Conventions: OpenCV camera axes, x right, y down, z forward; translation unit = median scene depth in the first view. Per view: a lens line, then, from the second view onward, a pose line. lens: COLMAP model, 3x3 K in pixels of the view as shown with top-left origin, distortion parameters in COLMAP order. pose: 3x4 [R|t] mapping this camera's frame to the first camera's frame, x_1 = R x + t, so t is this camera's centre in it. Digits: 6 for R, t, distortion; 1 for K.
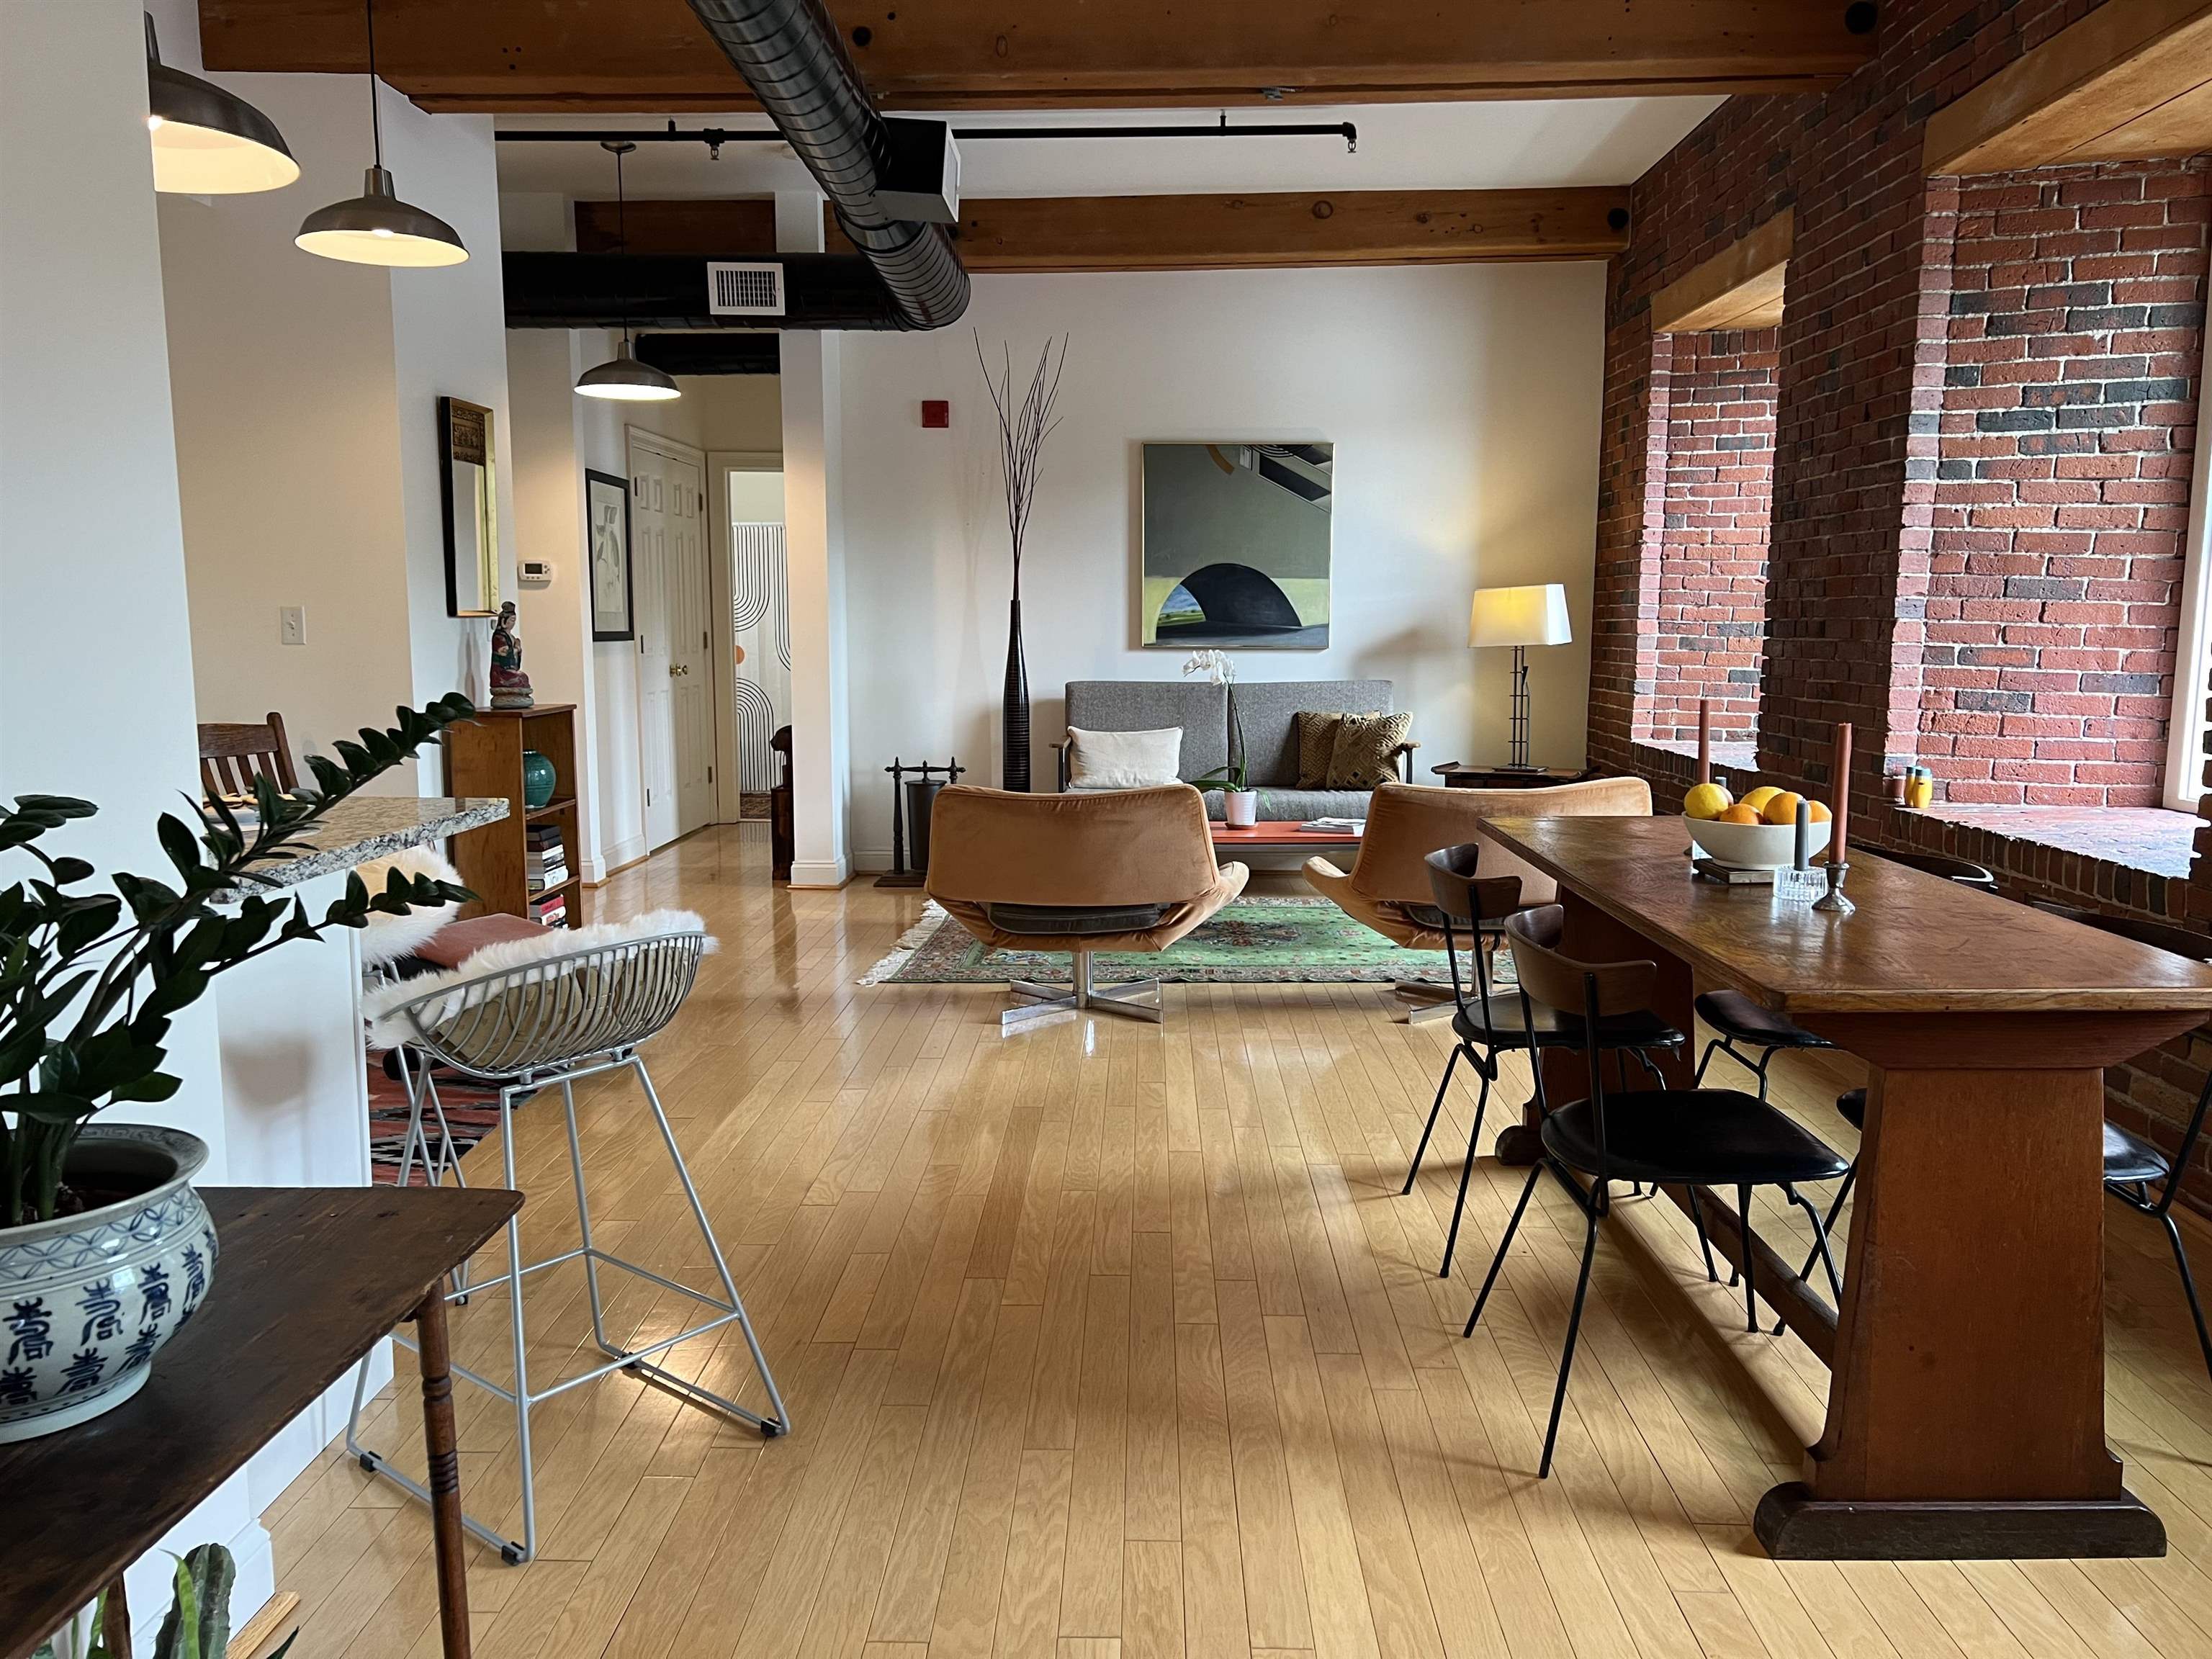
lens RADIAL K [[1665.9, 0, 1117.4], [0, 1665.9, 852.8], [0, 0, 1]] dist [0.049729, -0.055385]
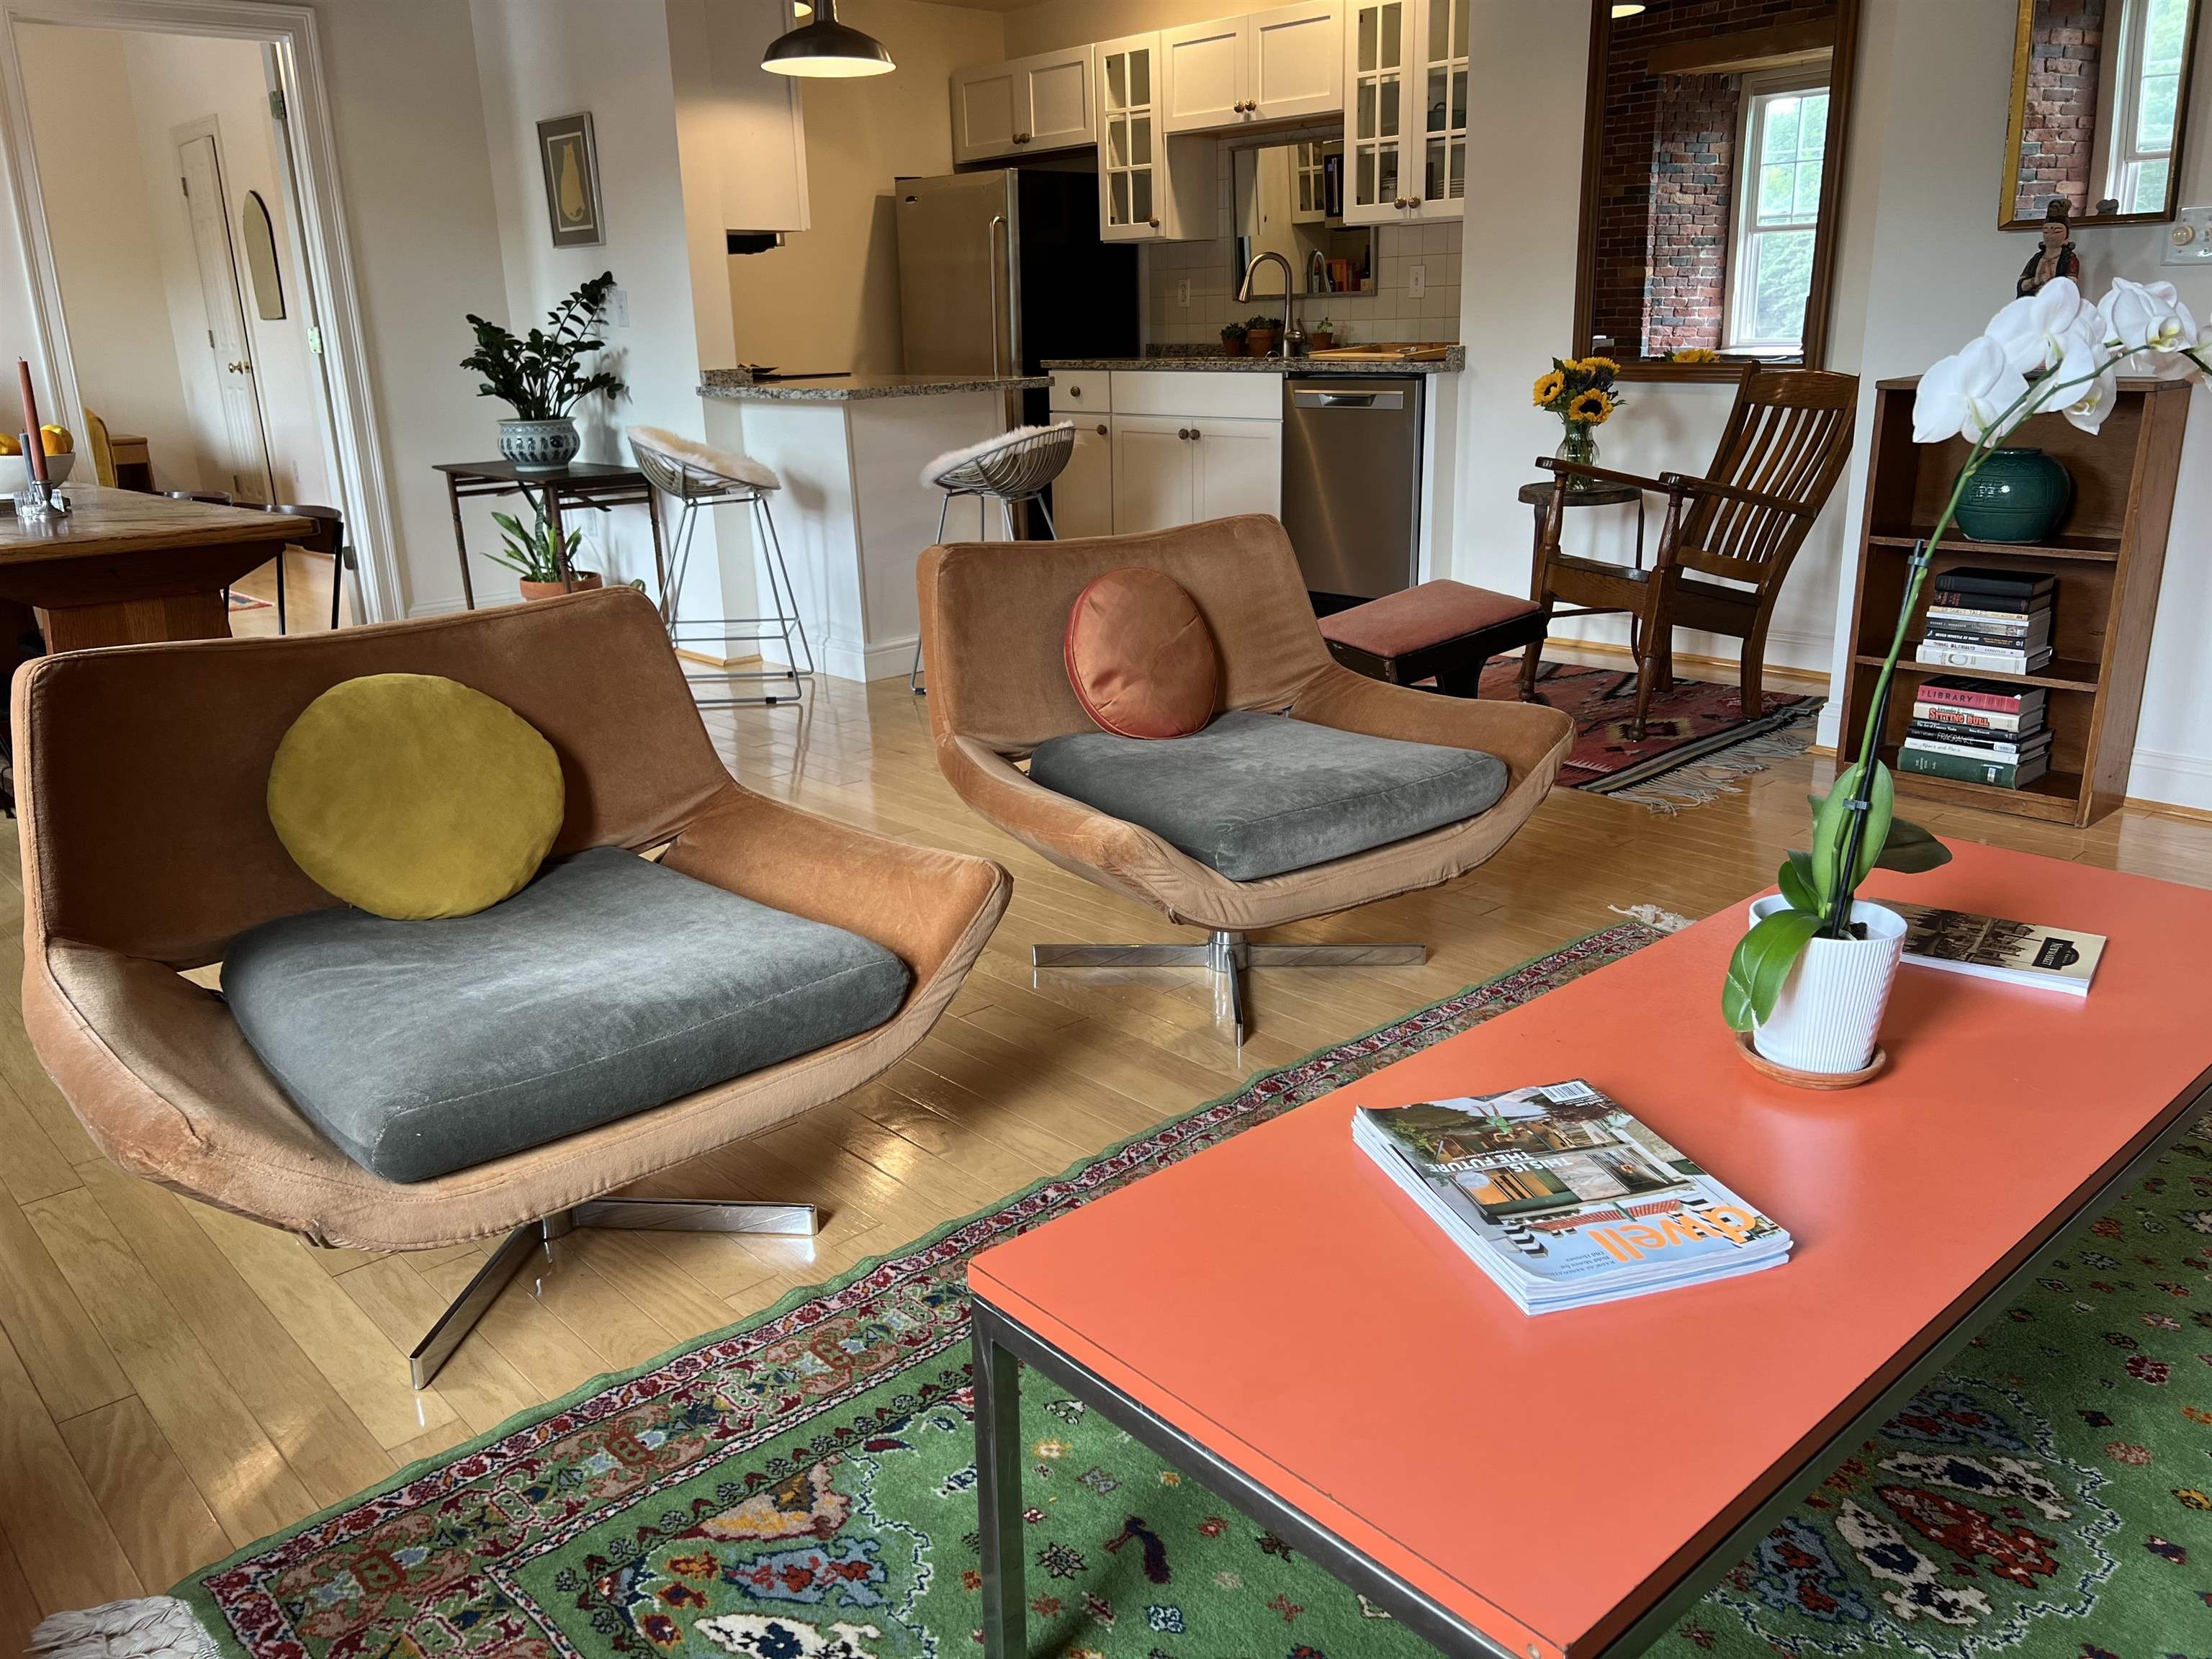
lens RADIAL K [[1665.9, 0, 1110.3], [0, 1665.9, 822.7], [0, 0, 1]] dist [0.049729, -0.055385]
pose [[-0.717750, 0.218692, -0.661066, 0.254880], [-0.071305, 0.921321, 0.382208, -0.112786], [0.692640, 0.321467, -0.645685, 0.918745]]
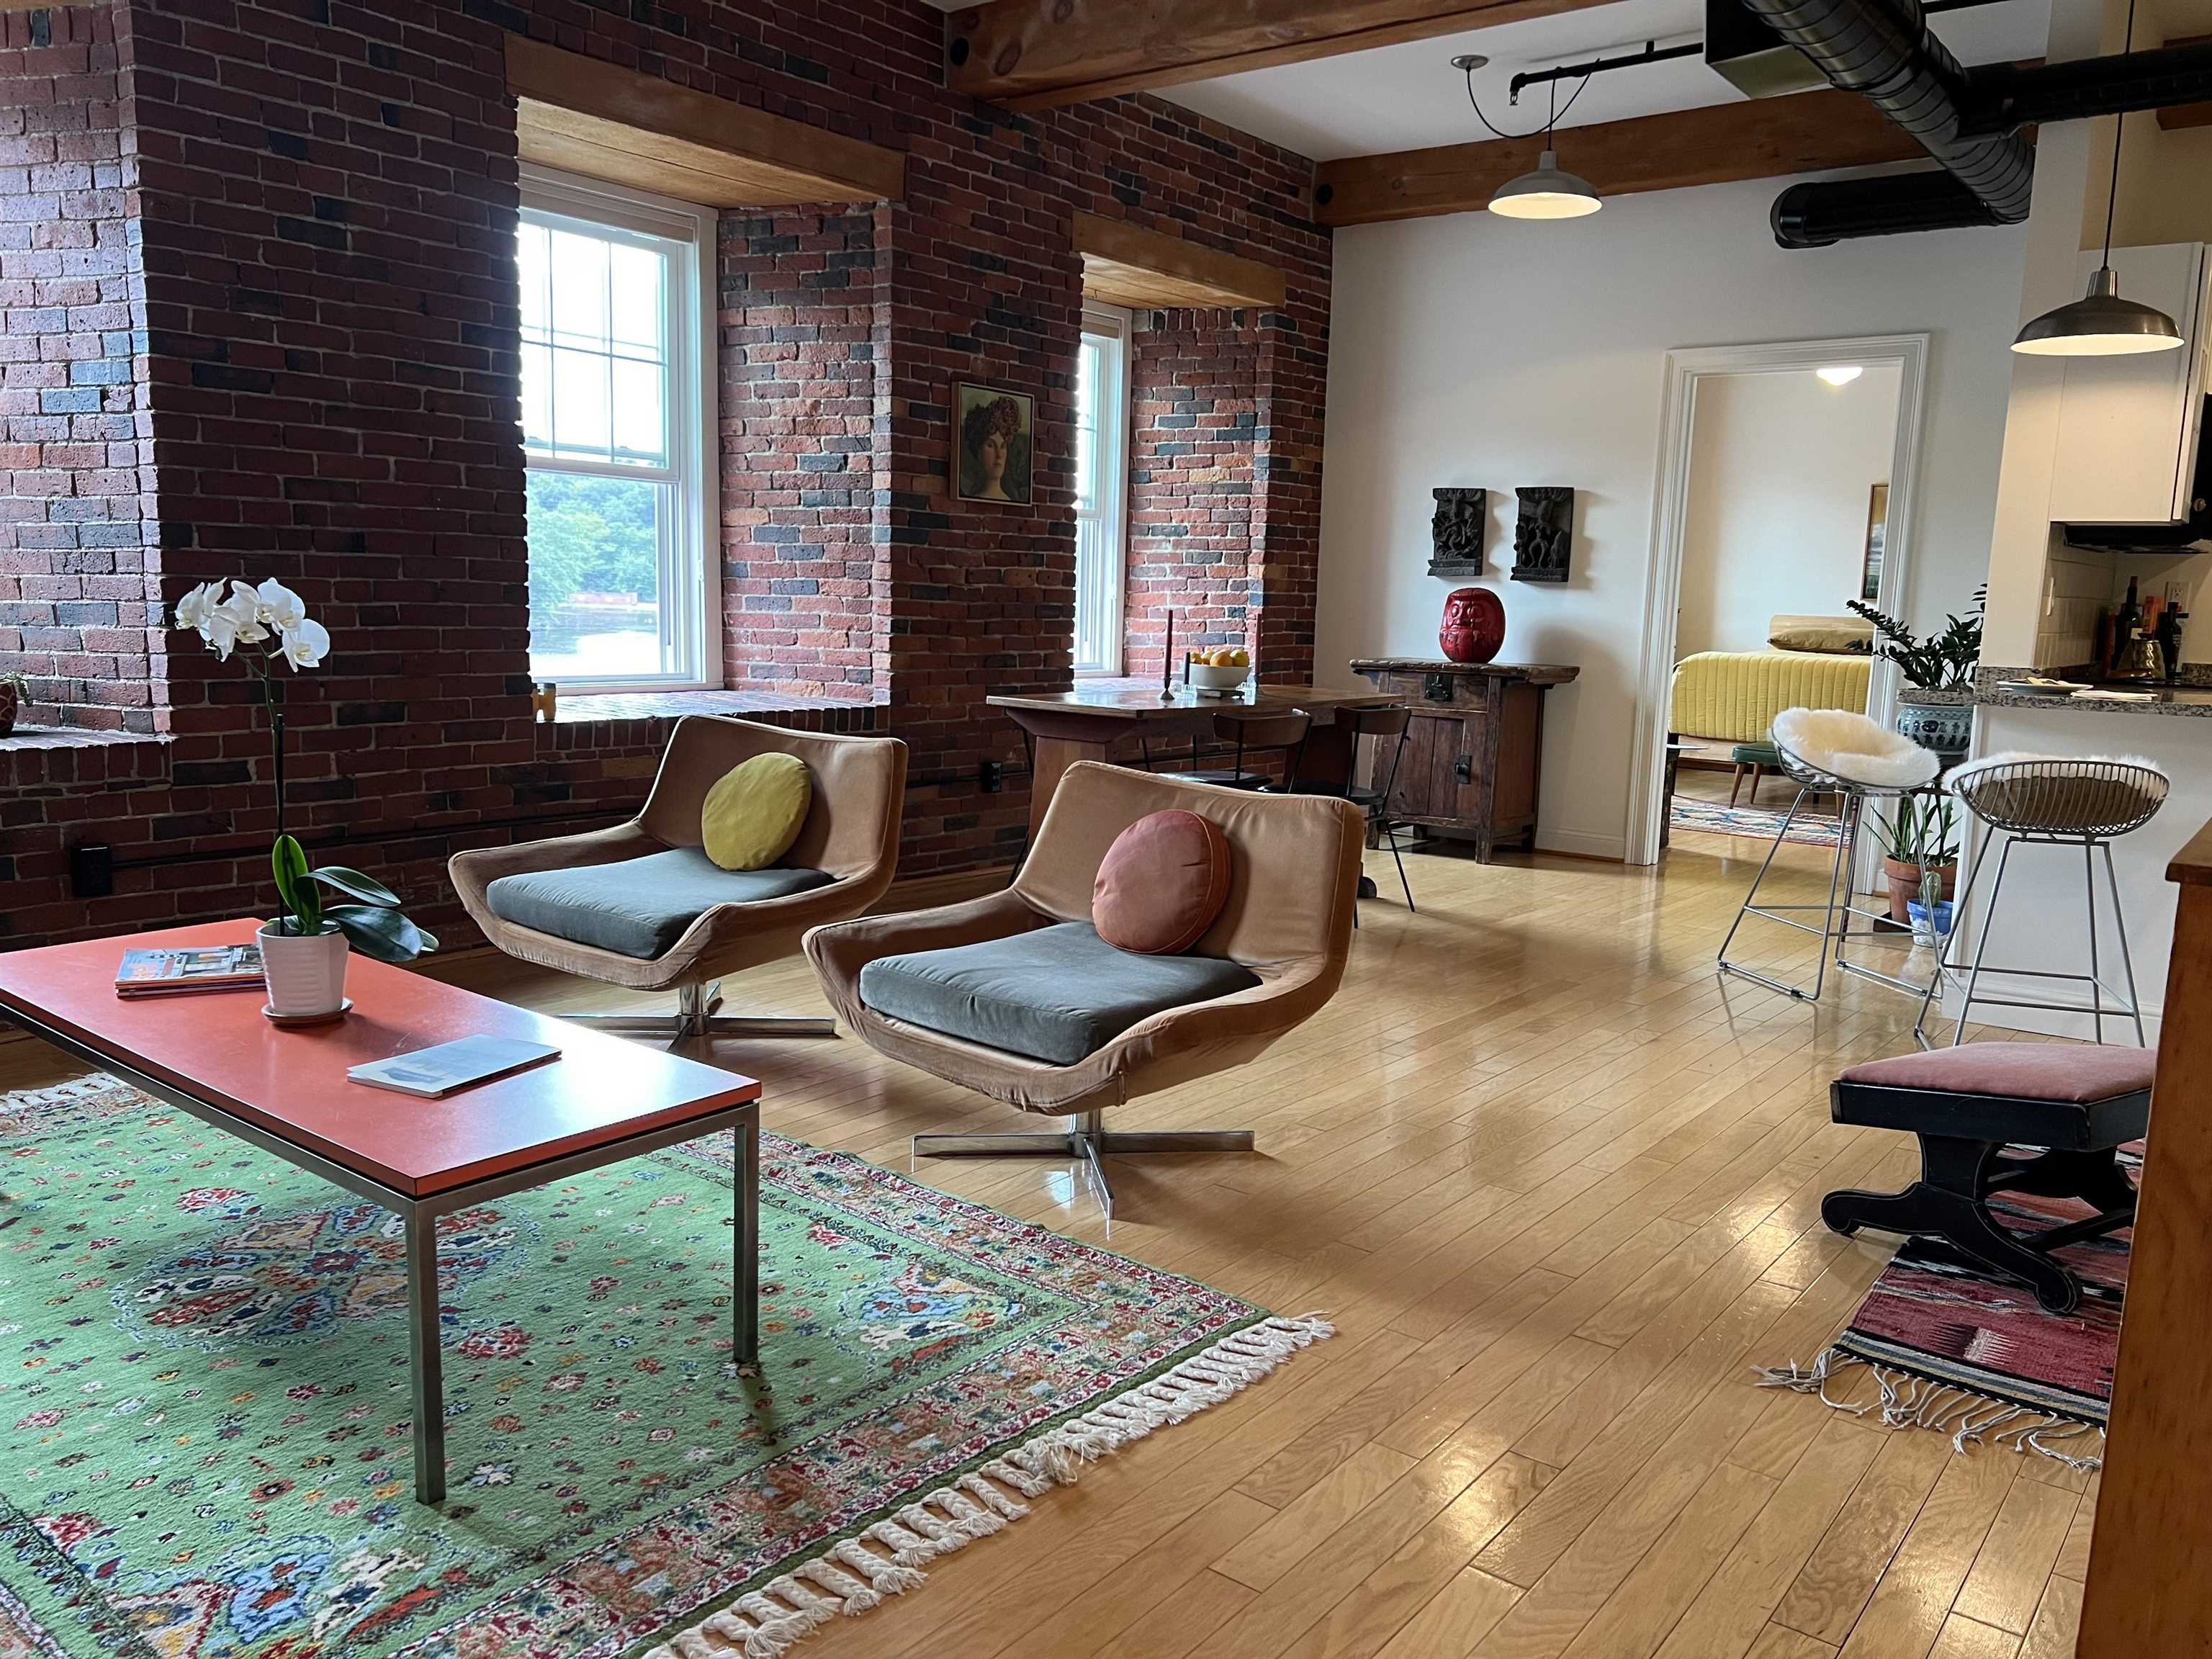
lens RADIAL K [[1665.9, 0, 1109.9], [0, 1665.9, 829.6], [0, 0, 1]] dist [0.049729, -0.055385]
pose [[-0.797806, -0.110981, 0.592612, -0.271794], [0.053628, 0.965954, 0.253094, -0.130437], [-0.600525, 0.233700, -0.764692, 1.013080]]
